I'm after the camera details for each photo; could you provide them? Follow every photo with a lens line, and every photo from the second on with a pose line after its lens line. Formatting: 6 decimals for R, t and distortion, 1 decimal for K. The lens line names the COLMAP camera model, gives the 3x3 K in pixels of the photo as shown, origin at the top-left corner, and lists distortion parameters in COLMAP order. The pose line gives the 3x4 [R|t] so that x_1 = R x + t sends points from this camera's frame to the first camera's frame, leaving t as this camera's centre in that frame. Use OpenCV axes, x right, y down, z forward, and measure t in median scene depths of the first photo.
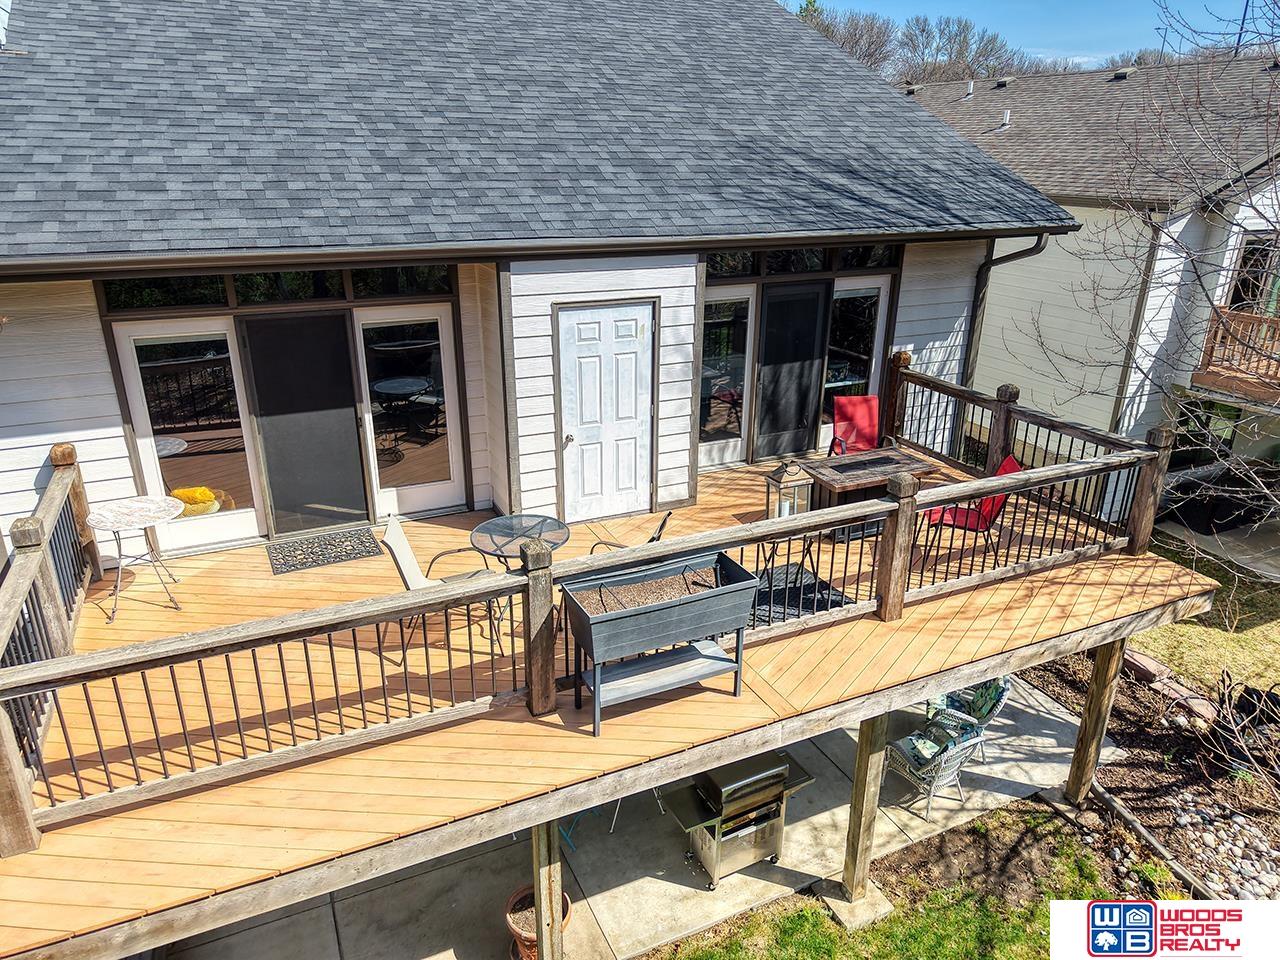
lens RADIAL K [[854.6, 0, 640.6], [0, 854.6, 478.4], [0, 0, 1]] dist [0.010812, -0.013683]
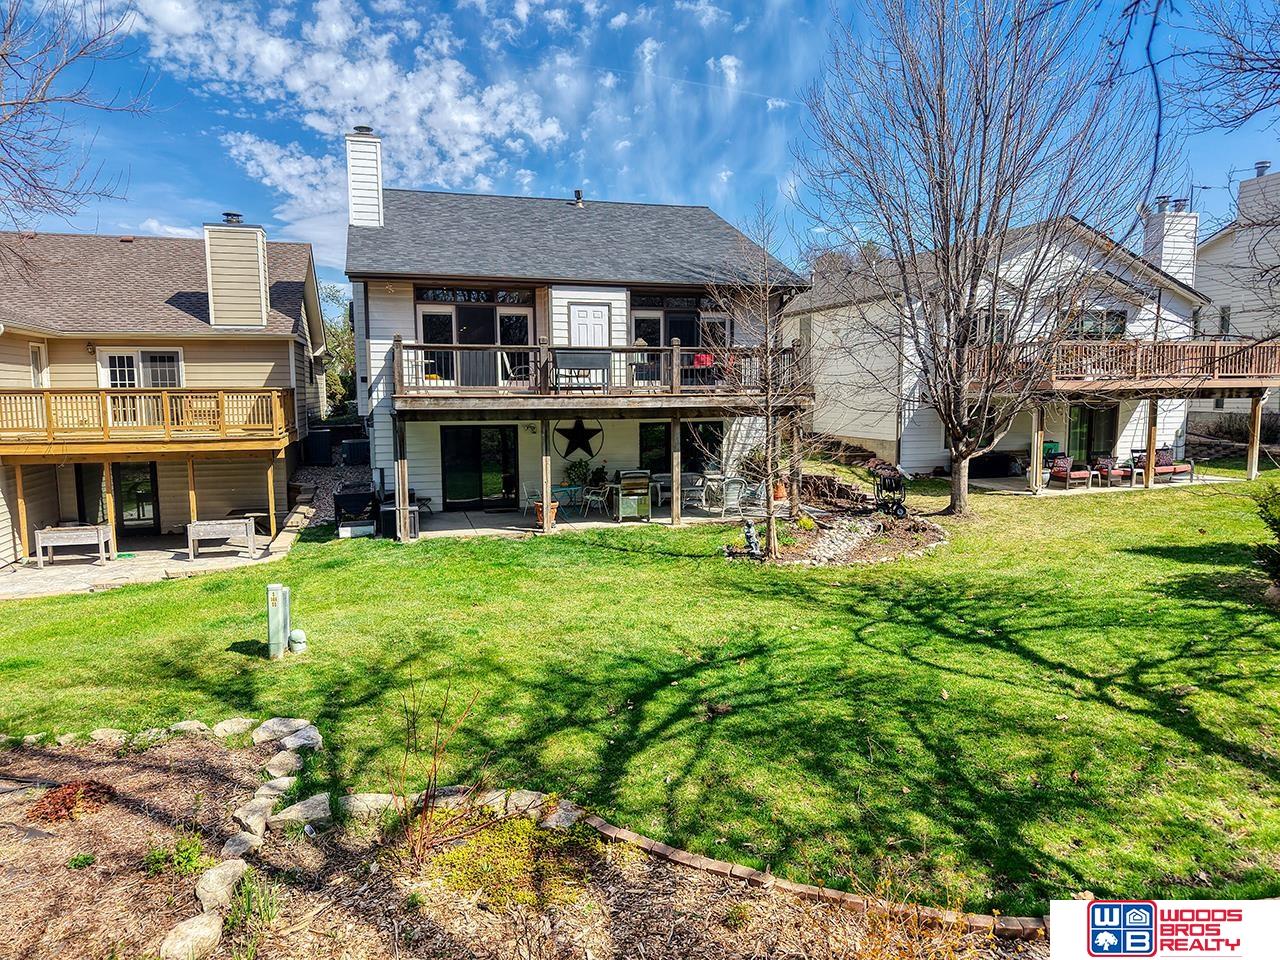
lens RADIAL K [[854.6, 0, 645.8], [0, 854.6, 480.4], [0, 0, 1]] dist [0.010812, -0.013683]
pose [[0.989537, 0.001763, -0.144267, 0.491571], [-0.038485, 0.966922, -0.252152, 0.937144], [0.139051, 0.255066, 0.956873, -1.300691]]
